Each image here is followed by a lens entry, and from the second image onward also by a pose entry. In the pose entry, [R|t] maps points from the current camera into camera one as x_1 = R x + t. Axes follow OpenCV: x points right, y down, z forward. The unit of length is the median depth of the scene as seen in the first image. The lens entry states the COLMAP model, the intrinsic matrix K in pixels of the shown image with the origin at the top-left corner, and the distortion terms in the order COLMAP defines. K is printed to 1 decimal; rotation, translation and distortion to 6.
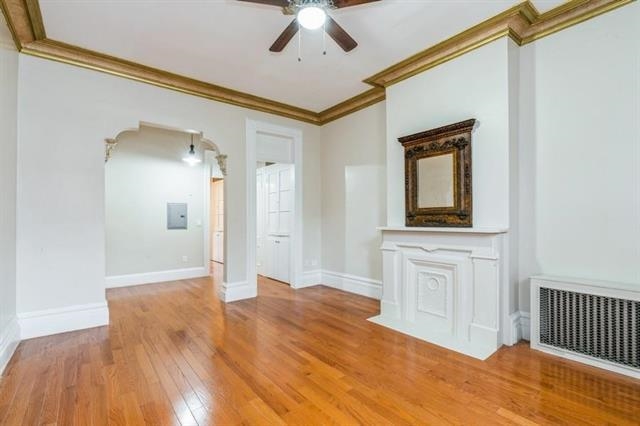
lens RADIAL K [[290.6, 0, 320.8], [0, 290.6, 217.2], [0, 0, 1]] dist [0.000242, 0.000051]
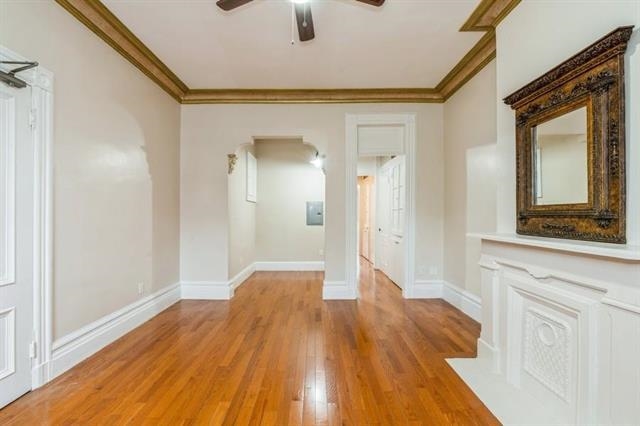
lens RADIAL K [[290.6, 0, 318.6], [0, 290.6, 214.4], [0, 0, 1]] dist [0.000242, 0.000051]
pose [[0.782907, 0.006356, -0.622106, 0.360405], [-0.000909, 0.999958, 0.009072, -0.017536], [0.622138, -0.006537, 0.782881, 0.234341]]
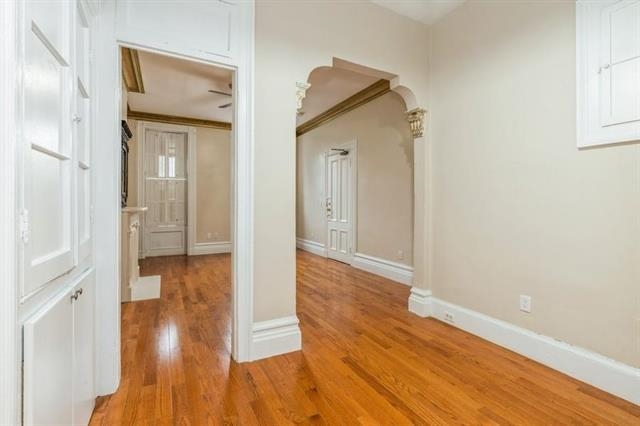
lens RADIAL K [[290.6, 0, 317.5], [0, 290.6, 201.3], [0, 0, 1]] dist [0.000242, 0.000051]
pose [[-0.982935, 0.010329, 0.183665, -0.587508], [0.008004, 0.999878, -0.013399, 0.027535], [-0.183782, -0.011700, -0.982897, 1.907674]]
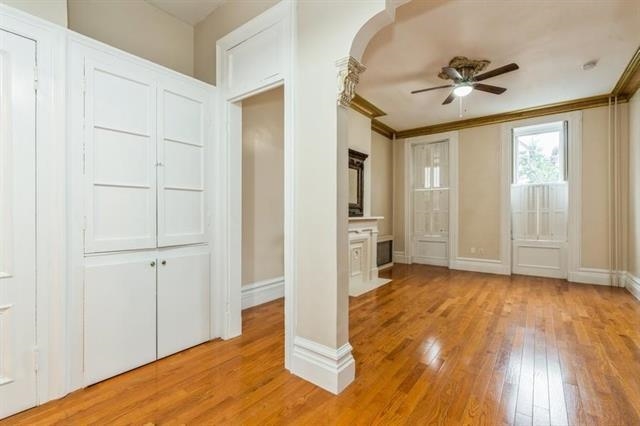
lens RADIAL K [[290.6, 0, 324.6], [0, 290.6, 213.8], [0, 0, 1]] dist [0.000242, 0.000051]
pose [[-0.247039, 0.008084, 0.968972, -0.937889], [-0.005492, 0.999937, -0.009743, 0.032040], [-0.968990, -0.007729, -0.246979, 1.409245]]
